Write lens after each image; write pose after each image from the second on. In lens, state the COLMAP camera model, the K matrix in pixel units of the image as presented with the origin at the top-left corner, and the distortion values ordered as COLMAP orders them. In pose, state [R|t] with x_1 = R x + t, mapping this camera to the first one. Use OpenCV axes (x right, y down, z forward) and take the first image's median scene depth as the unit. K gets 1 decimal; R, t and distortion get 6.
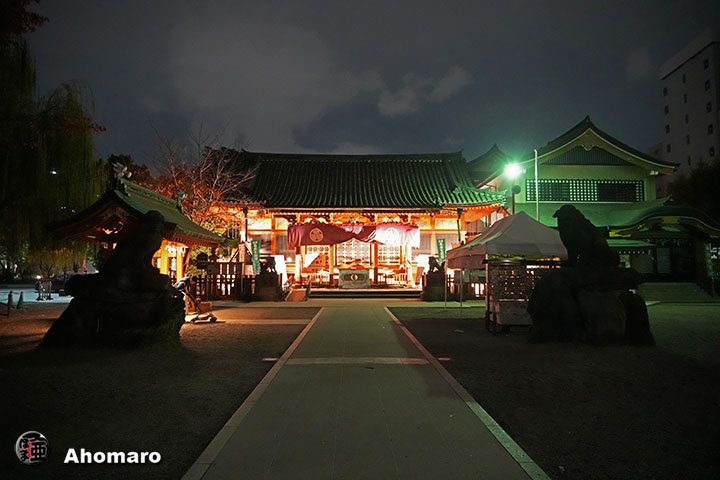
lens RADIAL K [[489.4, 0, 356.6], [0, 489.4, 236.7], [0, 0, 1]] dist [-0.033613, 0.006365]
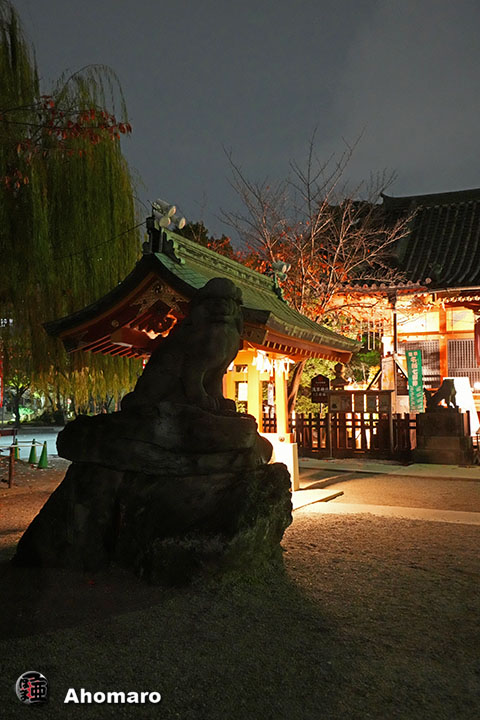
lens RADIAL K [[519.0, 0, 240.0], [0, 519.0, 360.0], [0, 0, 1]] dist [0.089759, 0.000204]
pose [[0.901072, -0.038955, -0.431916, -0.130703], [0.031486, 0.999206, -0.024433, 0.026899], [0.432525, 0.008417, 0.901583, 0.391644]]
